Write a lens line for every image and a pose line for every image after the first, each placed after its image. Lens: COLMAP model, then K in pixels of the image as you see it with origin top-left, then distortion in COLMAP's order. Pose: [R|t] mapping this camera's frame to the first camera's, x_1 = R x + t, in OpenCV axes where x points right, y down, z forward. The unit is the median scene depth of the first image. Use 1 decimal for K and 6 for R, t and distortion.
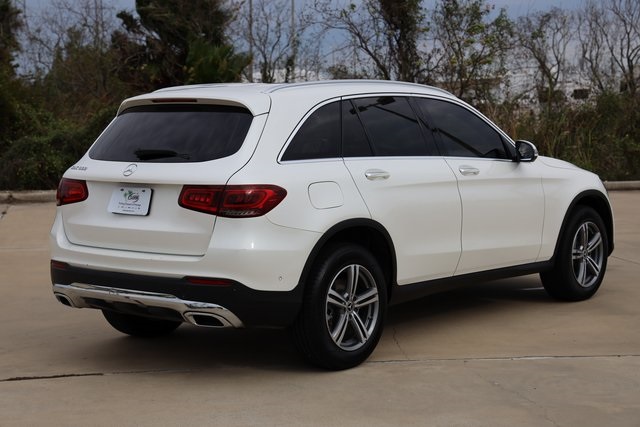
lens RADIAL K [[1218.2, 0, 319.8], [0, 1218.2, 213.3], [0, 0, 1]] dist [-0.059796, 0.000000]
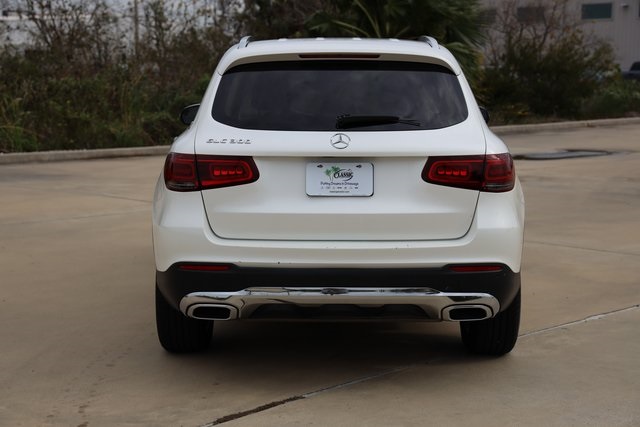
lens RADIAL K [[1192.1, 0, 320.3], [0, 1192.1, 213.2], [0, 0, 1]] dist [-0.046222, 0.000000]
pose [[0.781215, -0.062476, 0.621128, -0.655987], [0.045824, 0.998034, 0.042752, -0.022028], [-0.622578, -0.004936, 0.782542, 0.386677]]
